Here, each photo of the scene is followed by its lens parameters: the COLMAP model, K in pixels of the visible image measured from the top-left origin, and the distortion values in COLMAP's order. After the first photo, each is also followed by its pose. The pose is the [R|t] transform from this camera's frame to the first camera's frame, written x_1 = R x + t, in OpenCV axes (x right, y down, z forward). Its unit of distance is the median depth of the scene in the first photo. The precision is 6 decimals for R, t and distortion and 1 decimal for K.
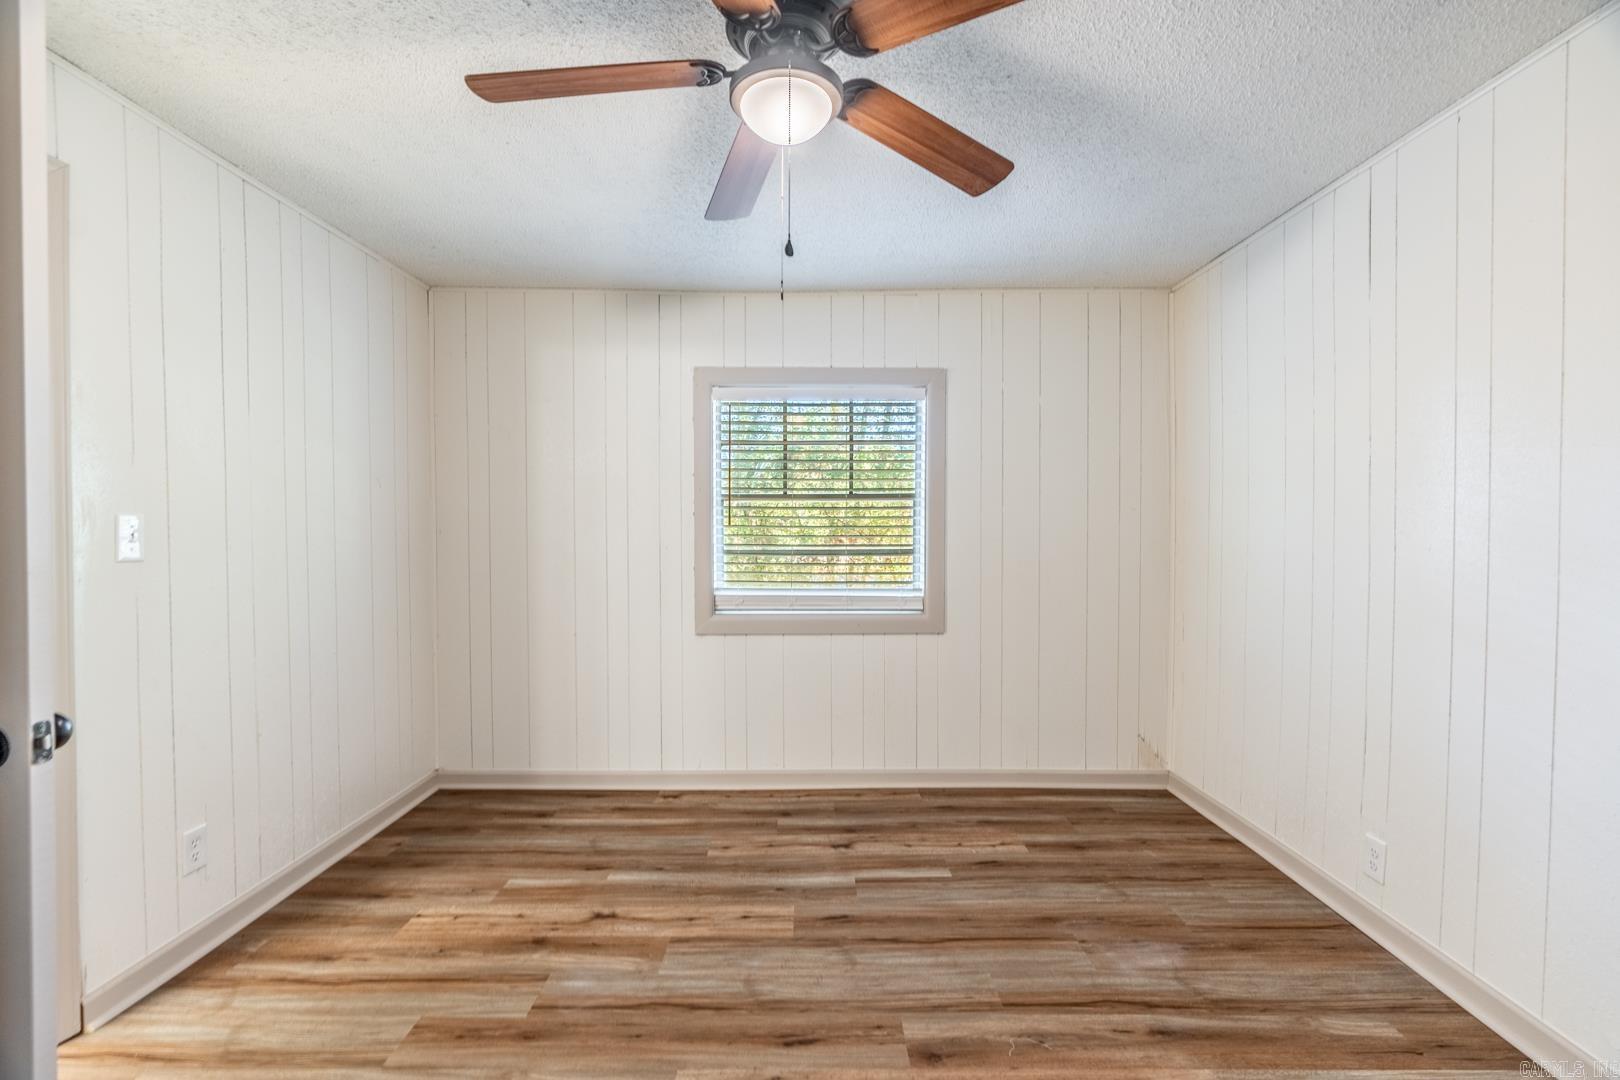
lens RADIAL K [[724.4, 0, 808.6], [0, 724.4, 537.1], [0, 0, 1]] dist [-0.006869, 0.001575]
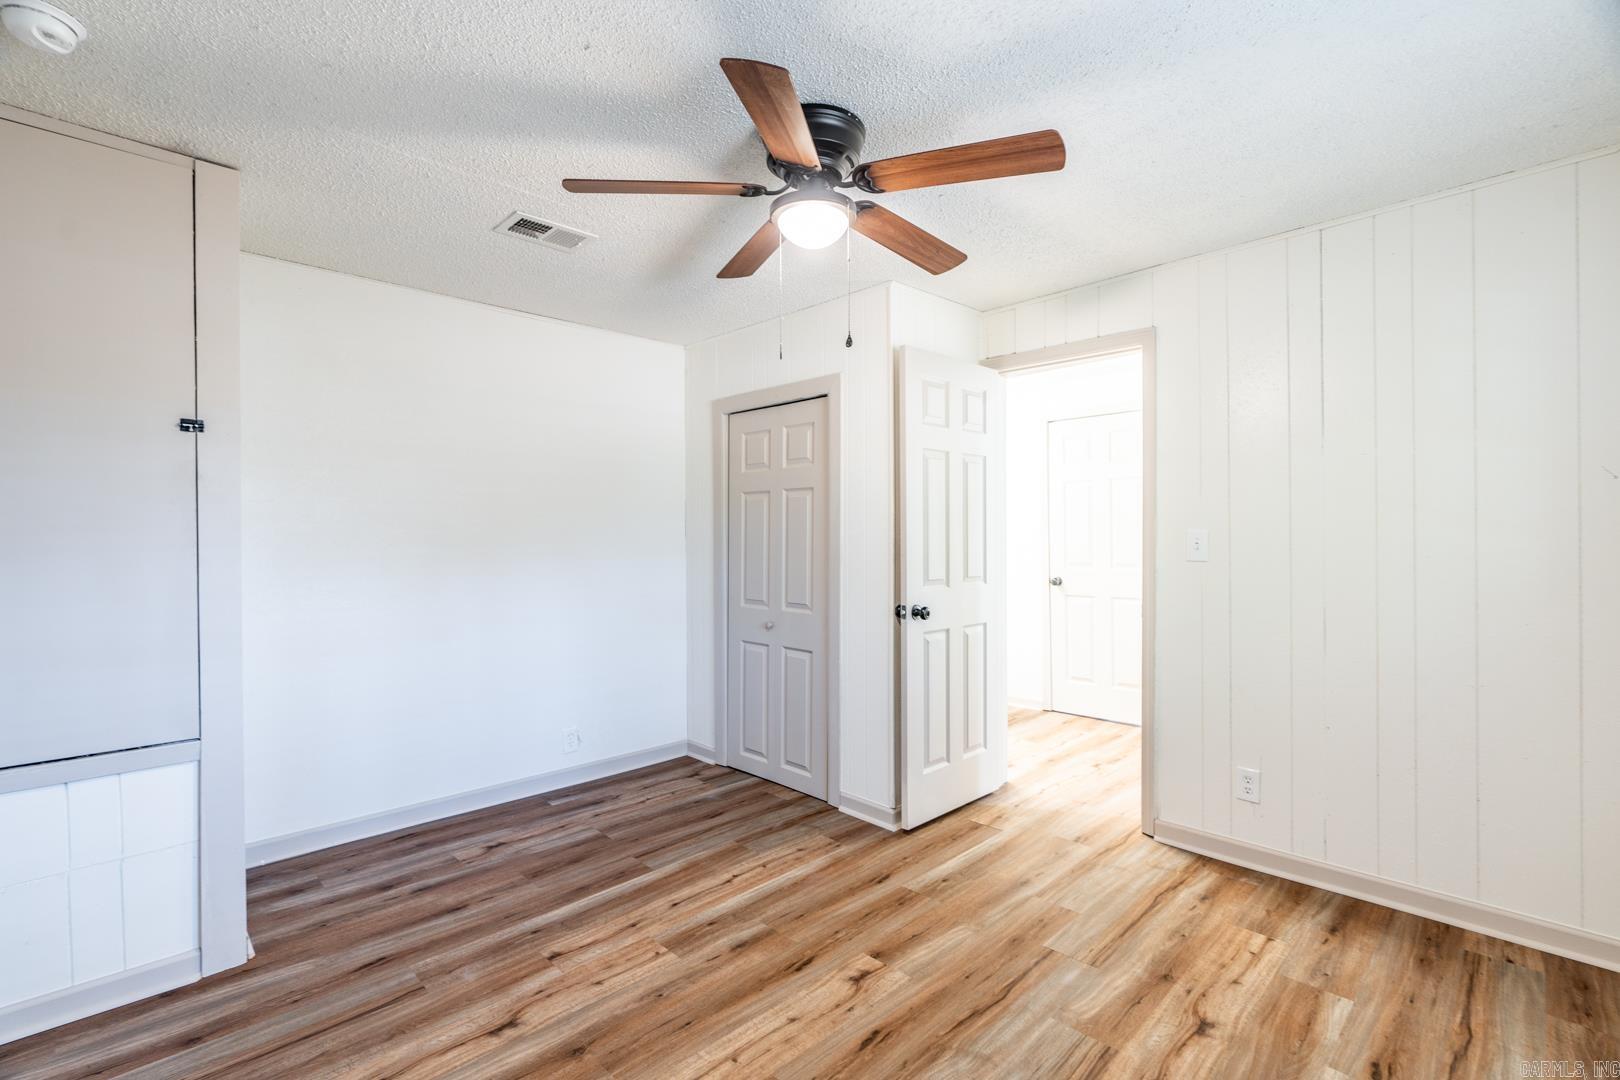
lens RADIAL K [[724.4, 0, 805.1], [0, 724.4, 538.7], [0, 0, 1]] dist [-0.006869, 0.001575]
pose [[-0.711070, 0.003989, -0.703110, 0.615275], [-0.005378, 0.999924, 0.011113, -0.022059], [0.703100, 0.011684, -0.710995, 1.311645]]
